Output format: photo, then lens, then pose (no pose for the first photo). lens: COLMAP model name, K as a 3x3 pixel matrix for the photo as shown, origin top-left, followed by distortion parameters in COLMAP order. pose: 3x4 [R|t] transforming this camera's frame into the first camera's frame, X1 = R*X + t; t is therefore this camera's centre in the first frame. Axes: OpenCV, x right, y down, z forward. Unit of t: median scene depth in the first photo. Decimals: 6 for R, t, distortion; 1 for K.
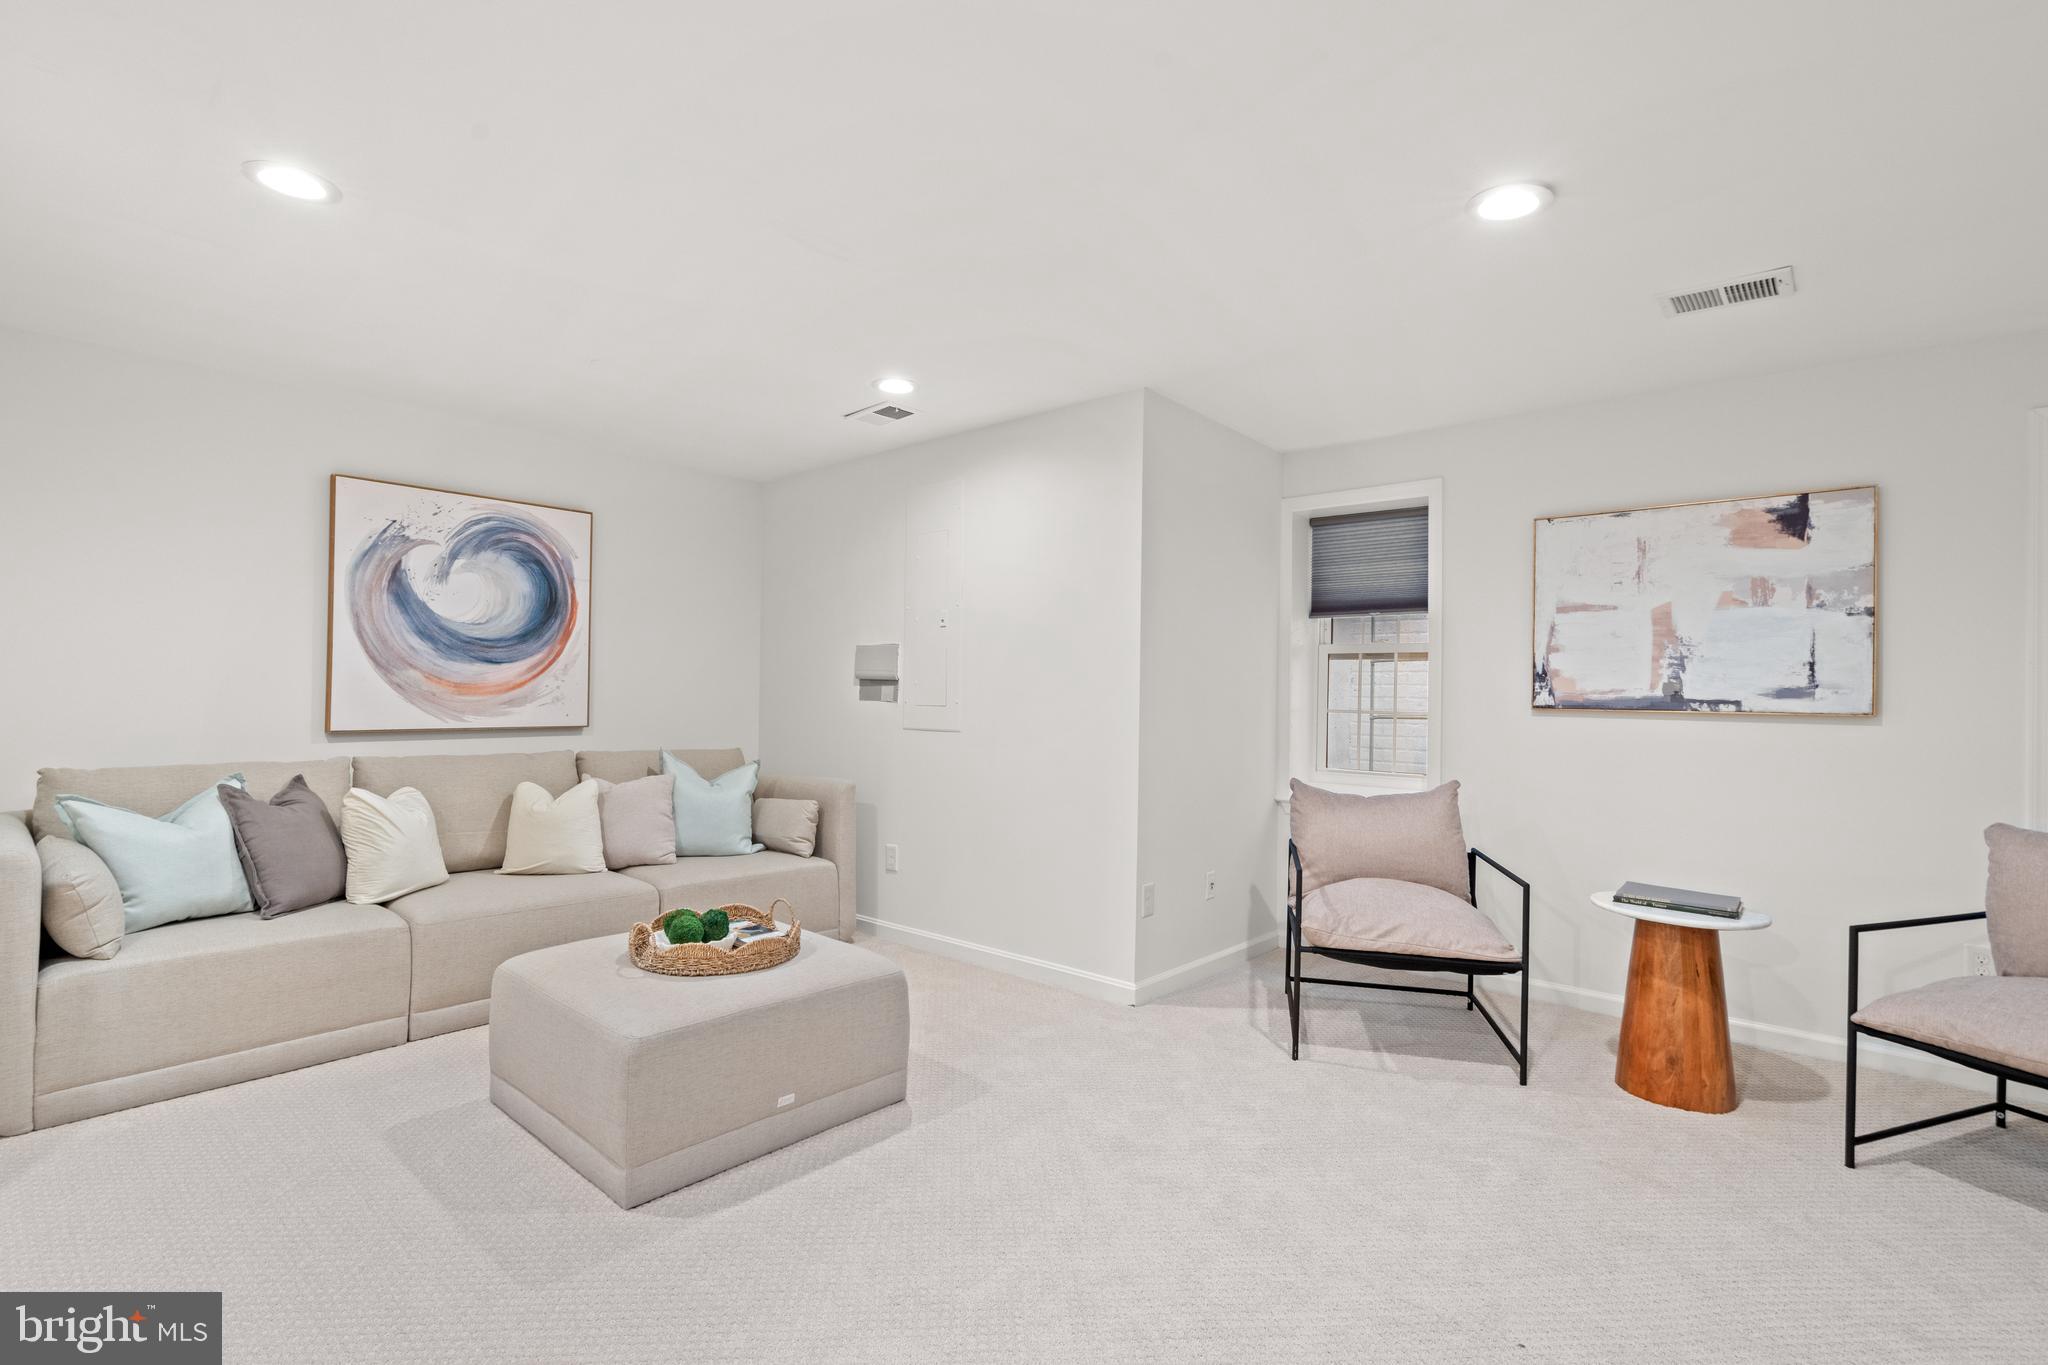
lens RADIAL K [[944.1, 0, 1024.0], [0, 944.1, 682.5], [0, 0, 1]] dist [0.000197, 0.000092]
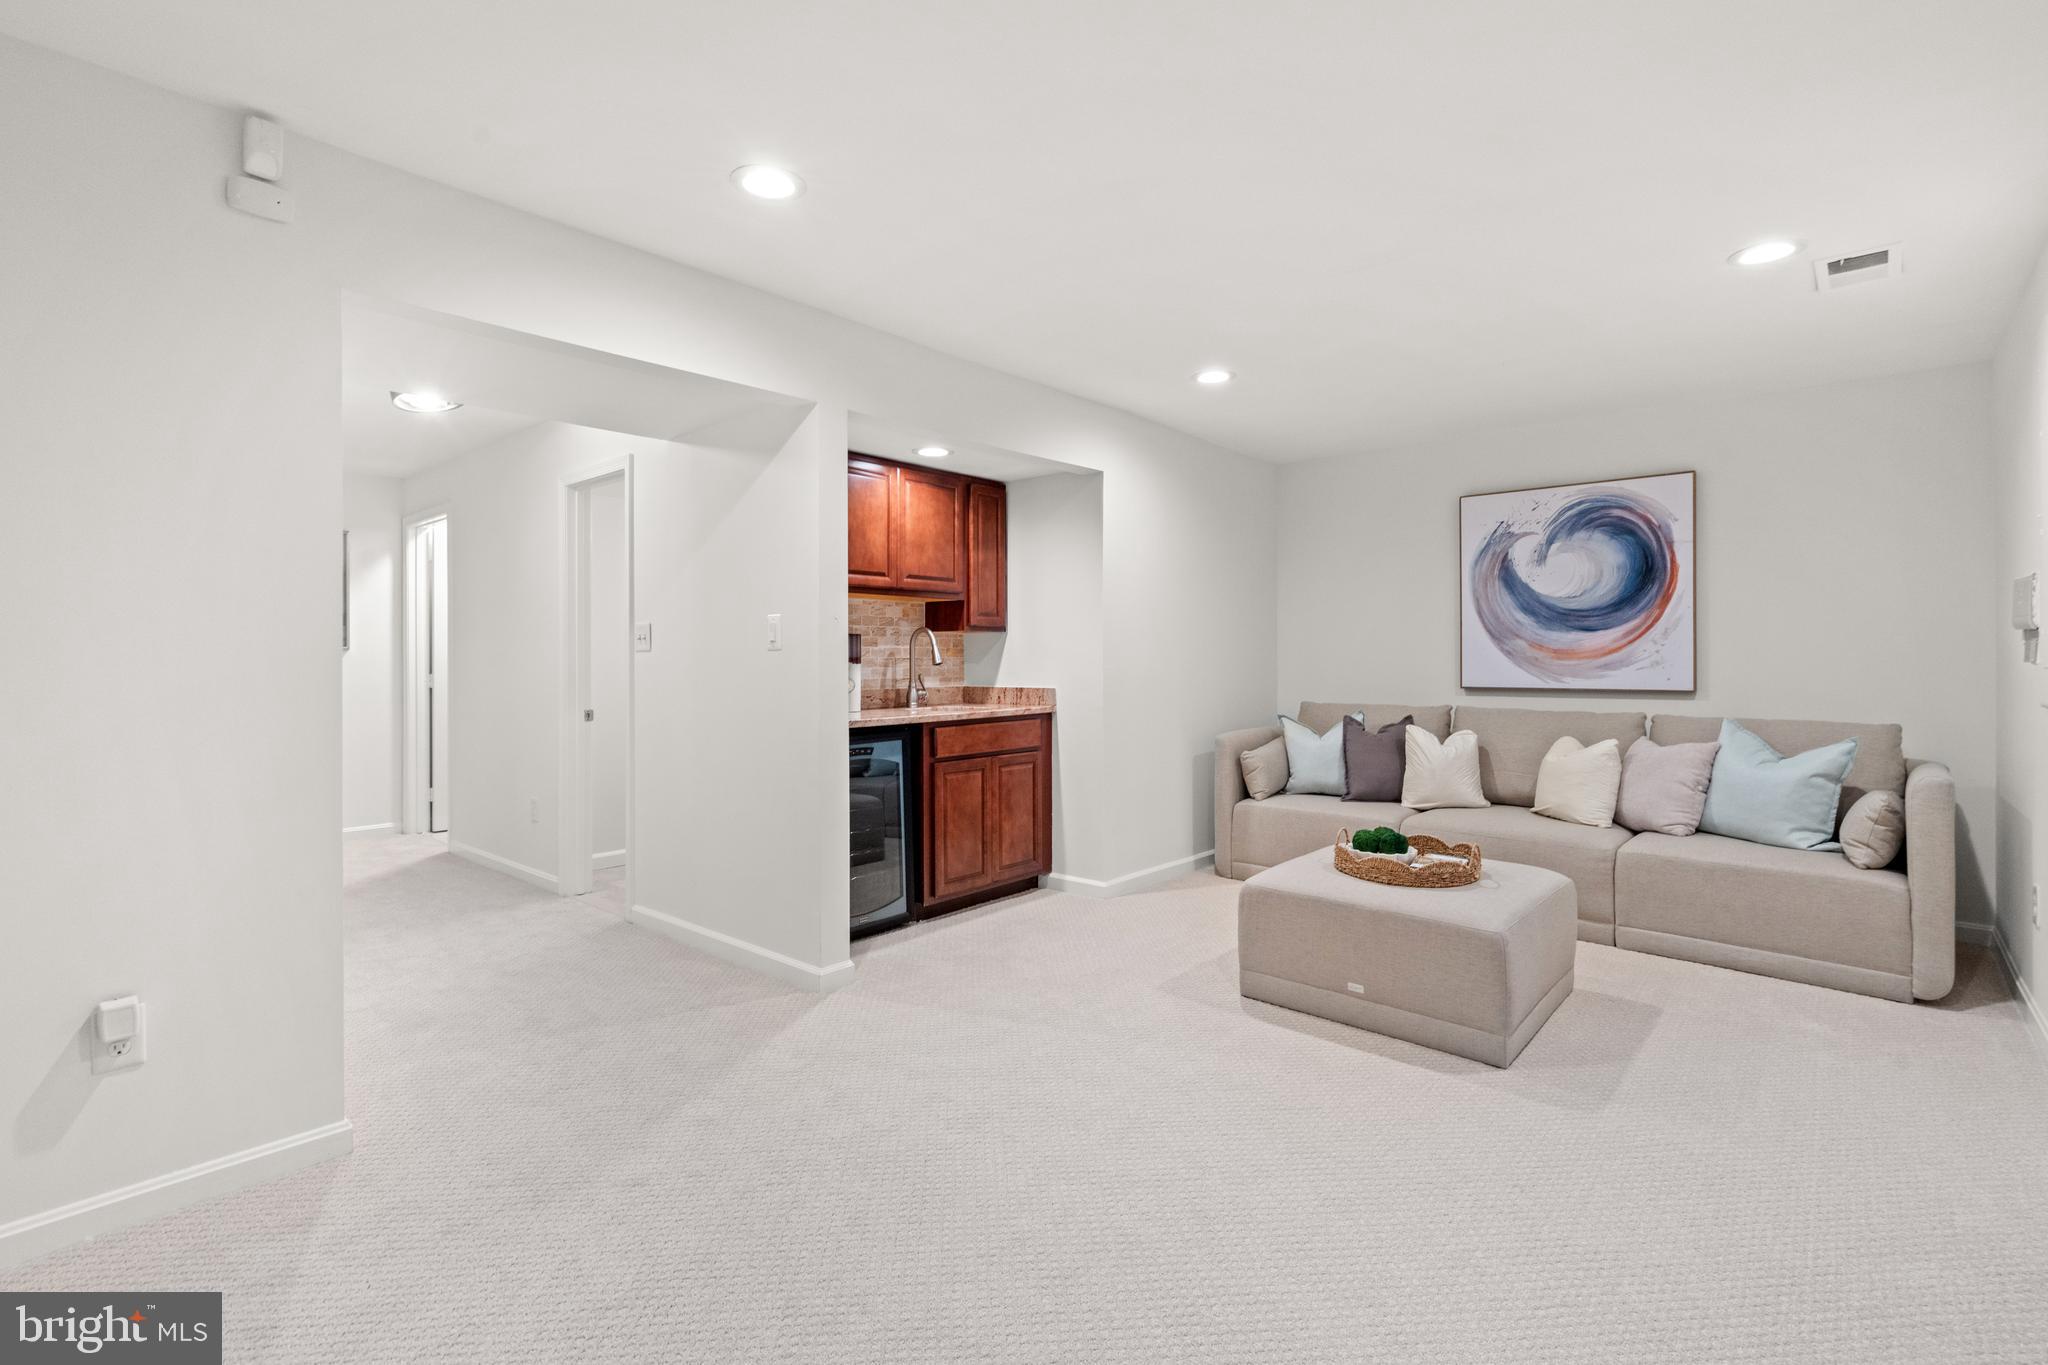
lens RADIAL K [[944.1, 0, 1024.0], [0, 944.1, 682.5], [0, 0, 1]] dist [0.000197, 0.000092]
pose [[-0.007794, 0.014500, -0.999864, 0.573227], [0.013933, 0.999799, 0.014390, 0.015385], [0.999873, -0.013819, -0.007995, 0.351144]]
